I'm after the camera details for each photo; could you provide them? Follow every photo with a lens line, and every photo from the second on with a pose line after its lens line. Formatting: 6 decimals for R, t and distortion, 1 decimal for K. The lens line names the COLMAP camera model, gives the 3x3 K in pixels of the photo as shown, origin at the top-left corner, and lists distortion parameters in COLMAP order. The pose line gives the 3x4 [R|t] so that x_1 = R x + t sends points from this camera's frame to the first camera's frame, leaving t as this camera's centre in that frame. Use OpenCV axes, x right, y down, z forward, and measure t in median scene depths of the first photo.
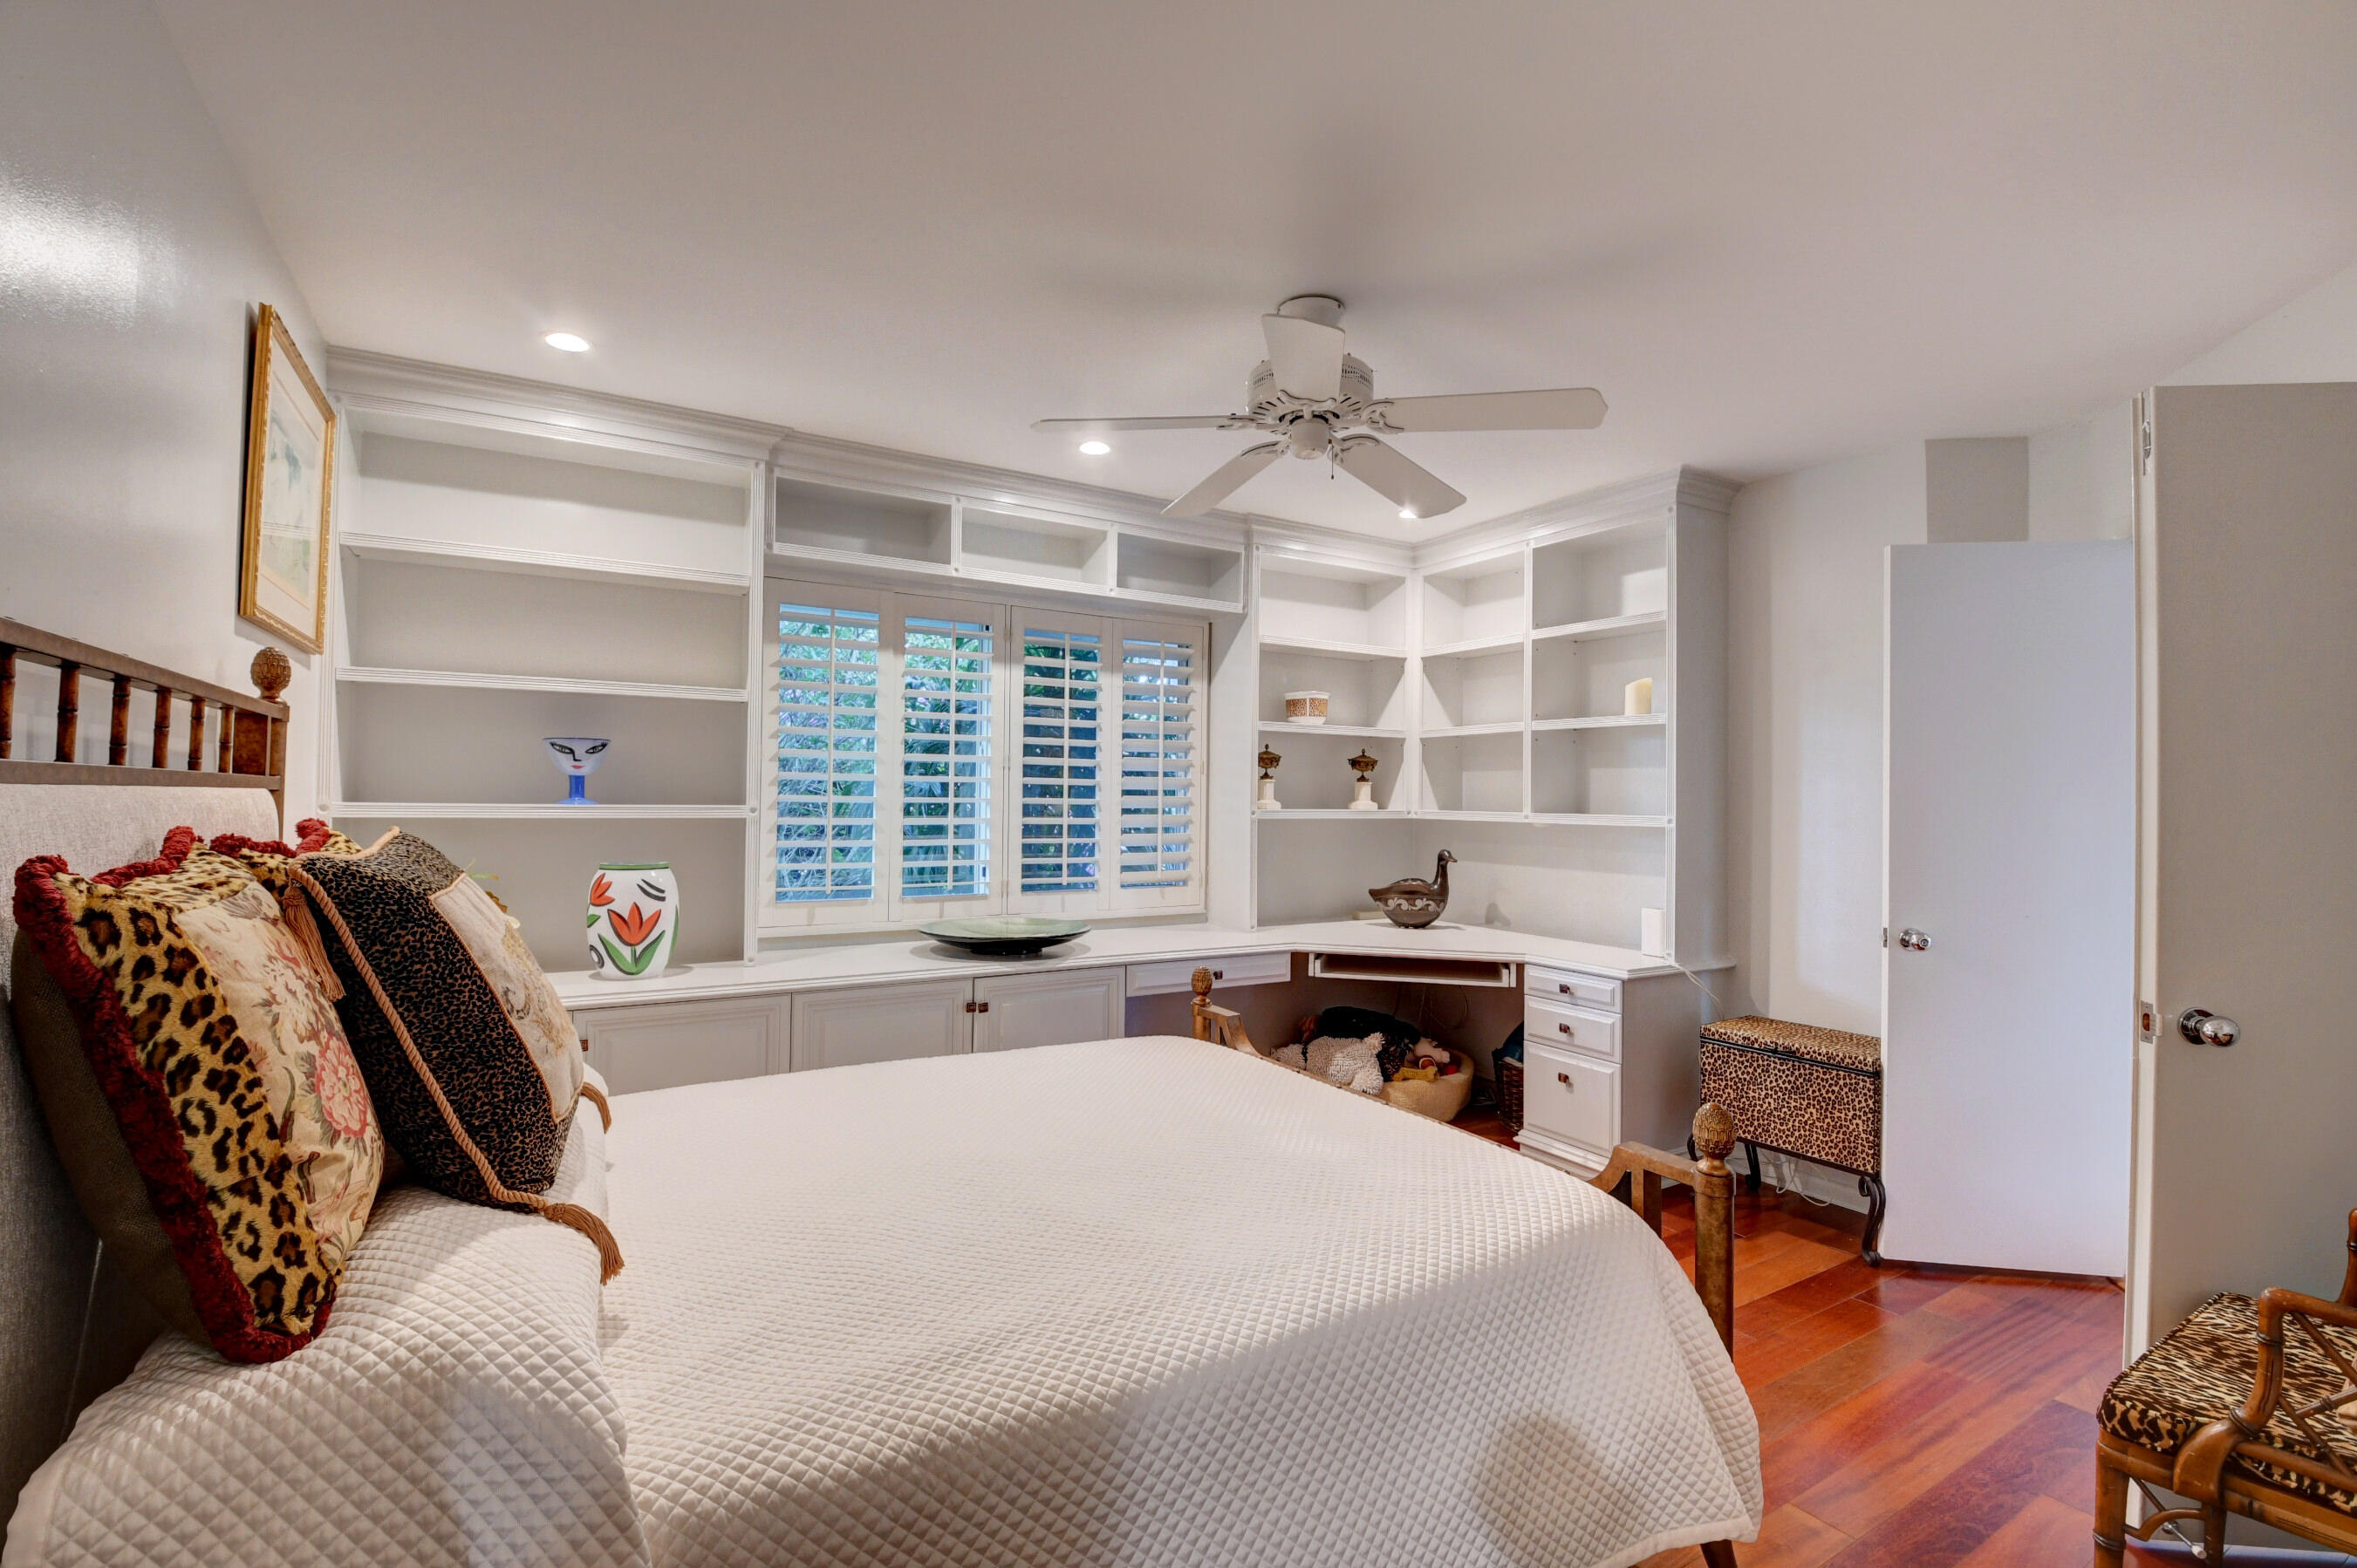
lens RADIAL K [[1038.1, 0, 1182.4], [0, 1038.1, 792.3], [0, 0, 1]] dist [0.025821, -0.039822]
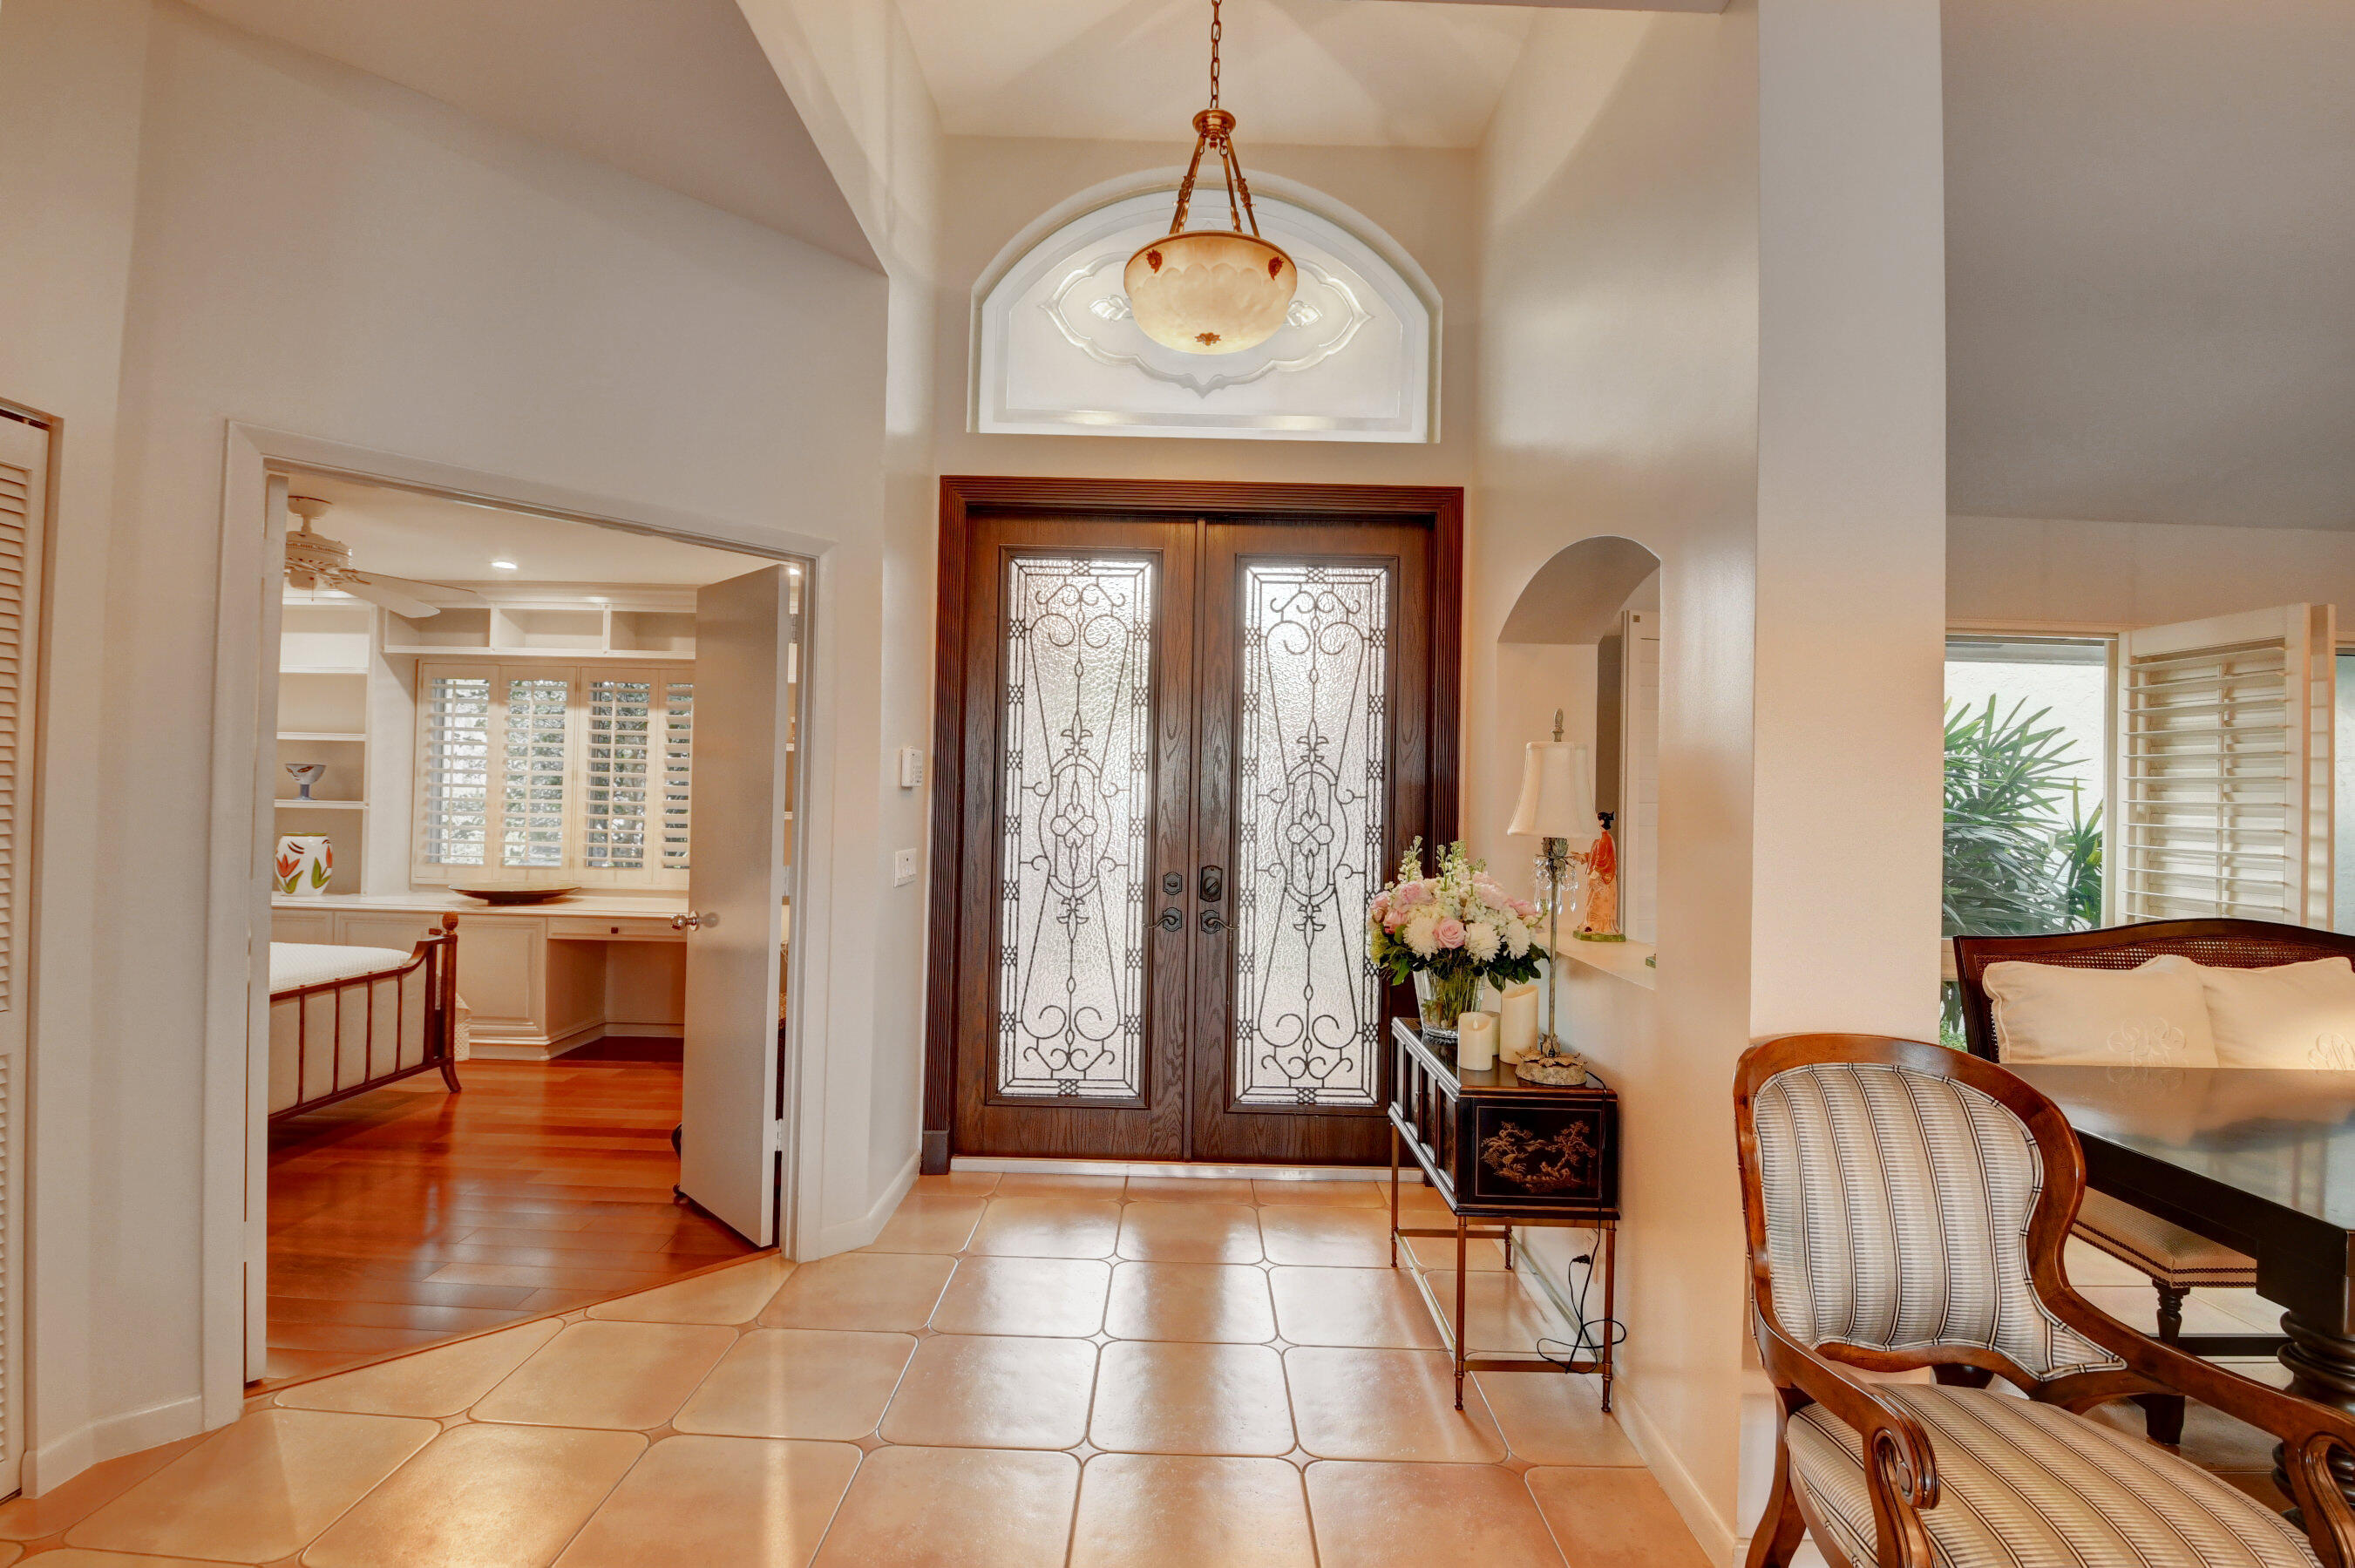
lens RADIAL K [[1035.0, 0, 1168.5], [0, 1035.0, 786.0], [0, 0, 1]] dist [0.013487, -0.025051]
pose [[0.851587, 0.005157, -0.524187, 1.303031], [-0.011530, 0.999894, -0.008894, -0.010368], [0.524086, 0.013618, 0.851557, 0.213070]]
